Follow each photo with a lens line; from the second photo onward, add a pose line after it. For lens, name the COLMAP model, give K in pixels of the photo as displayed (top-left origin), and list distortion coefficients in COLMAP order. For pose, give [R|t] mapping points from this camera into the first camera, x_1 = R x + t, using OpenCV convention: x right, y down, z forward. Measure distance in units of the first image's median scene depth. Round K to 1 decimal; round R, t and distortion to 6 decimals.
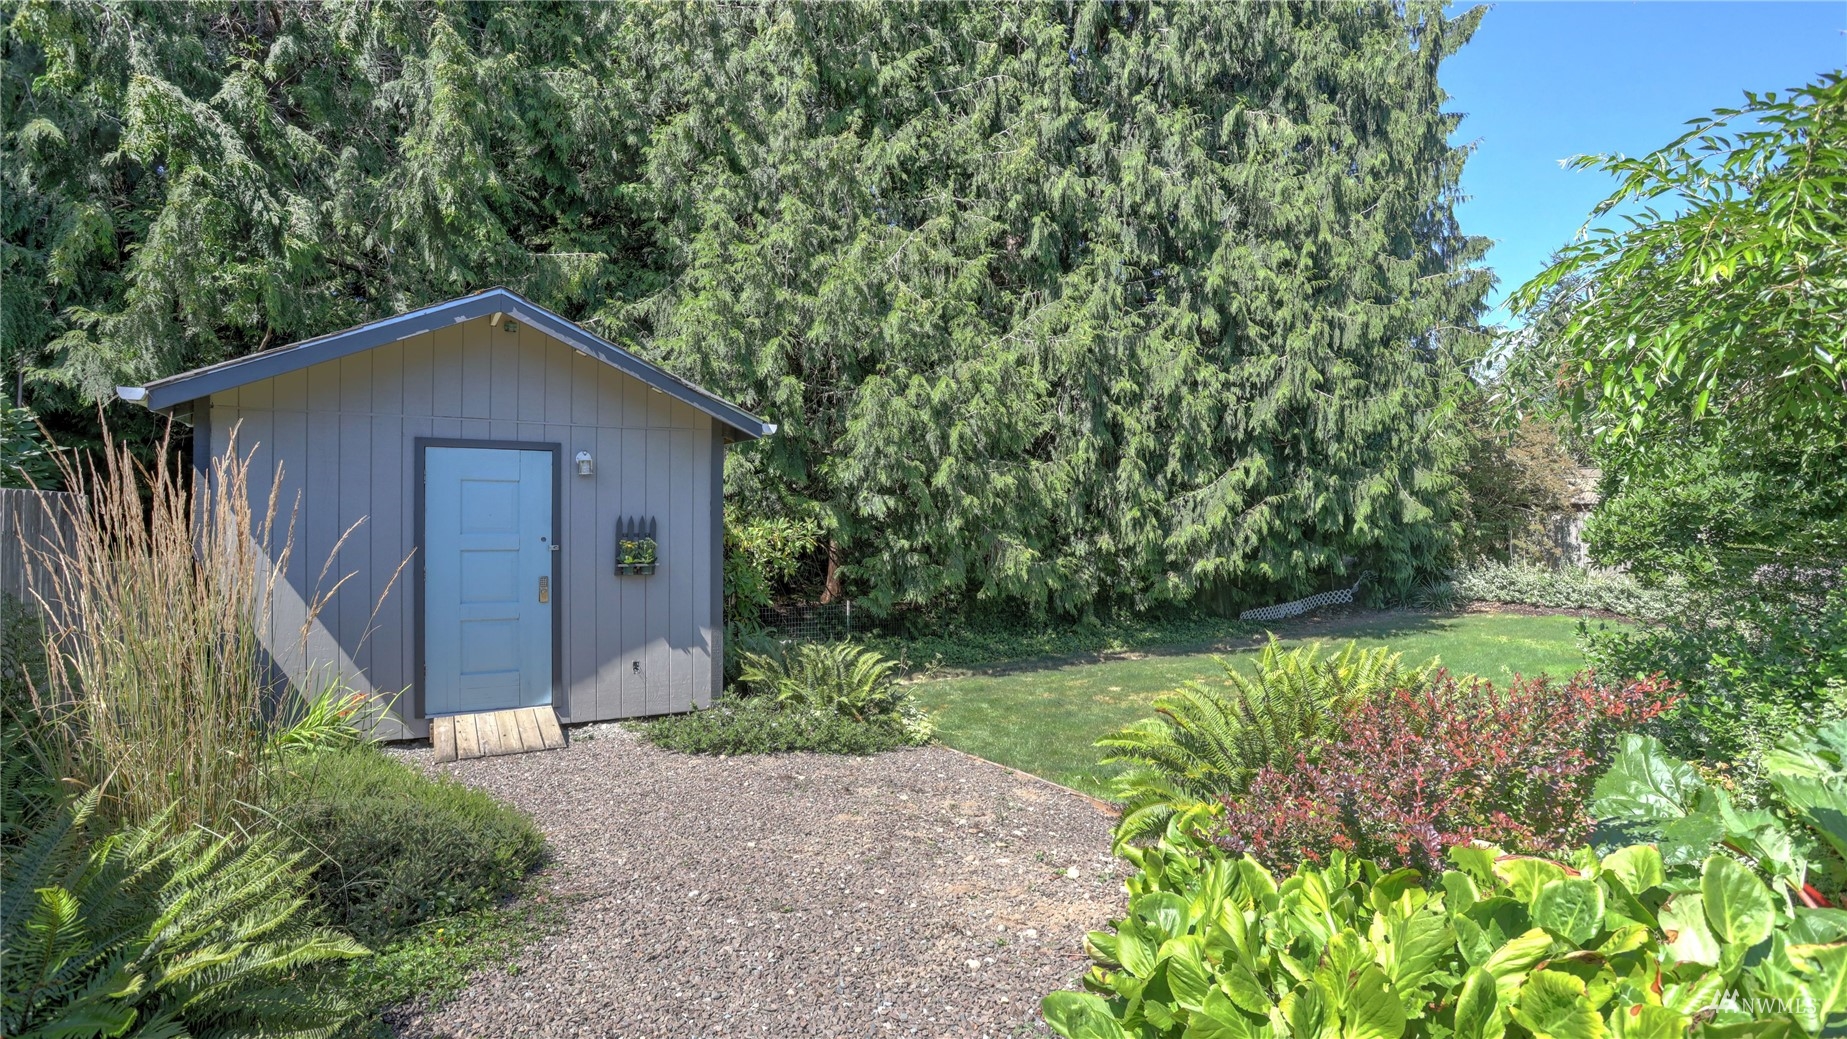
lens RADIAL K [[893.3, 0, 920.2], [0, 893.3, 515.7], [0, 0, 1]] dist [-0.075581, 0.039423]
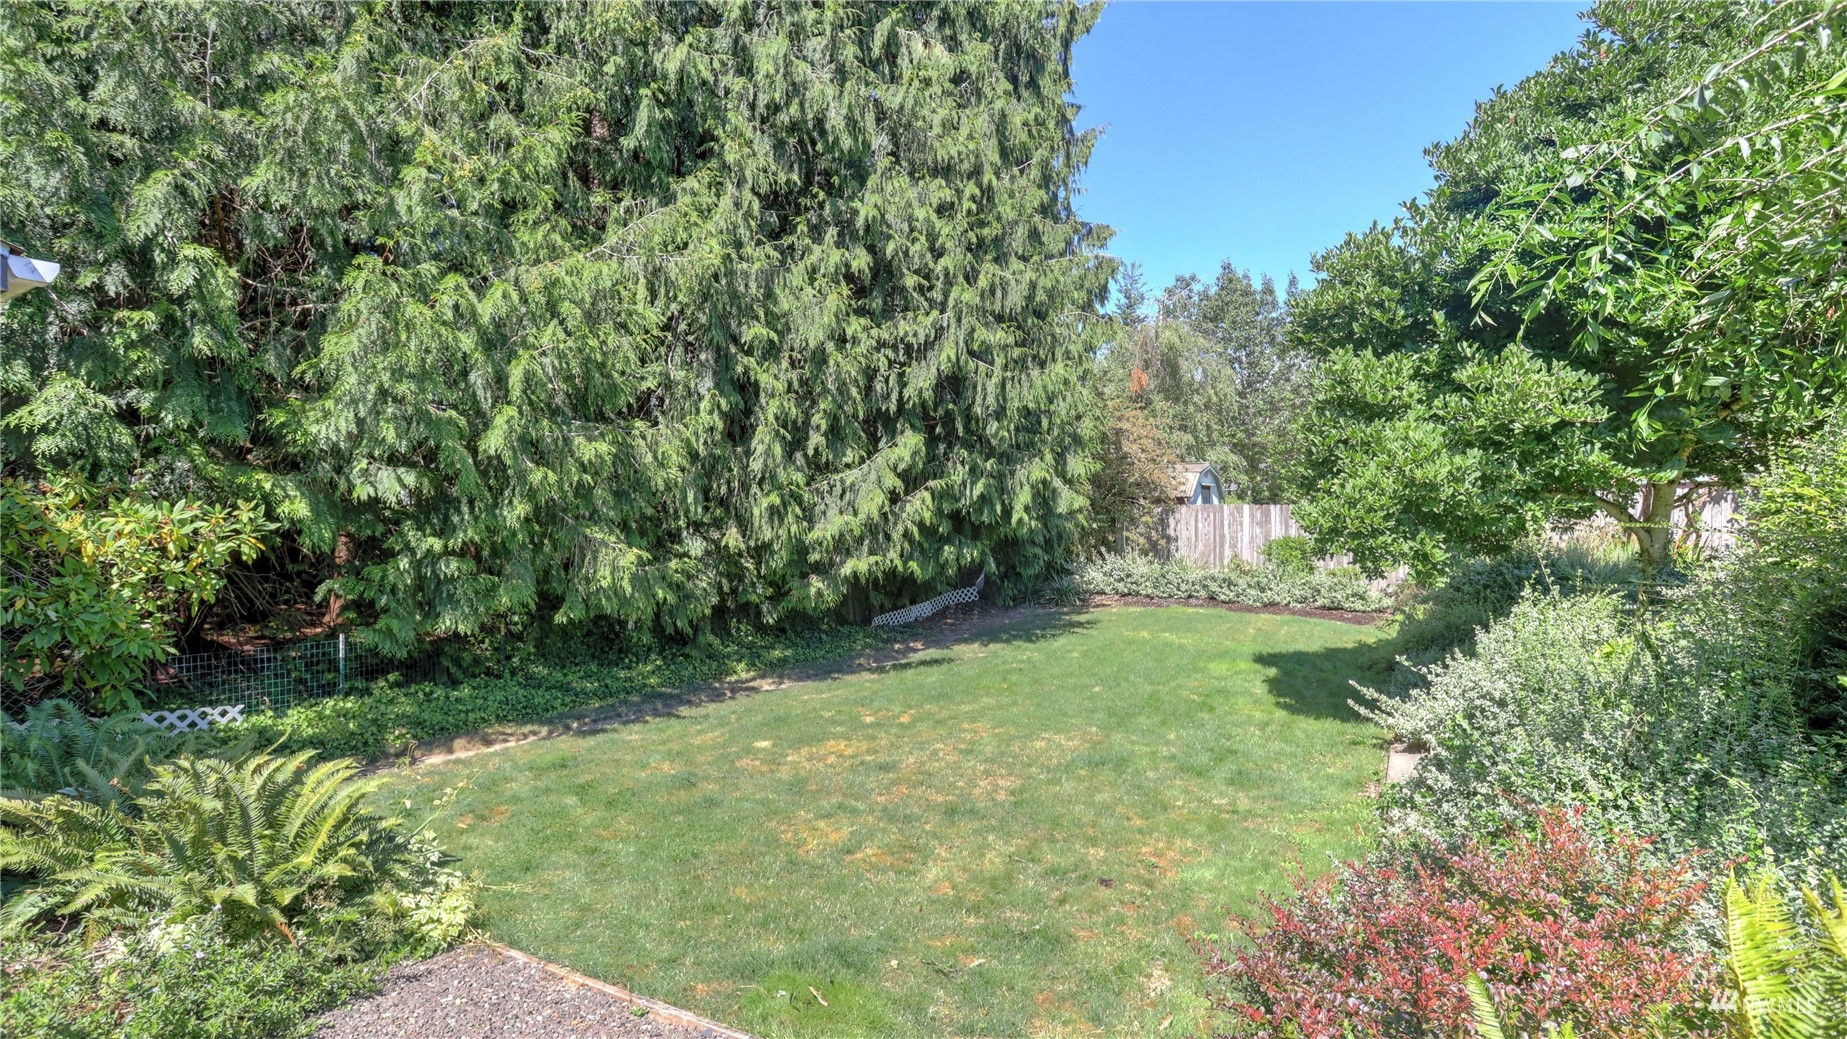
lens RADIAL K [[893.3, 0, 920.2], [0, 893.3, 515.7], [0, 0, 1]] dist [-0.075581, 0.039423]
pose [[0.894596, -0.001701, 0.446872, 0.012669], [0.001589, 0.999999, 0.000625, 0.010369], [-0.446872, 0.000151, 0.894598, 0.250884]]
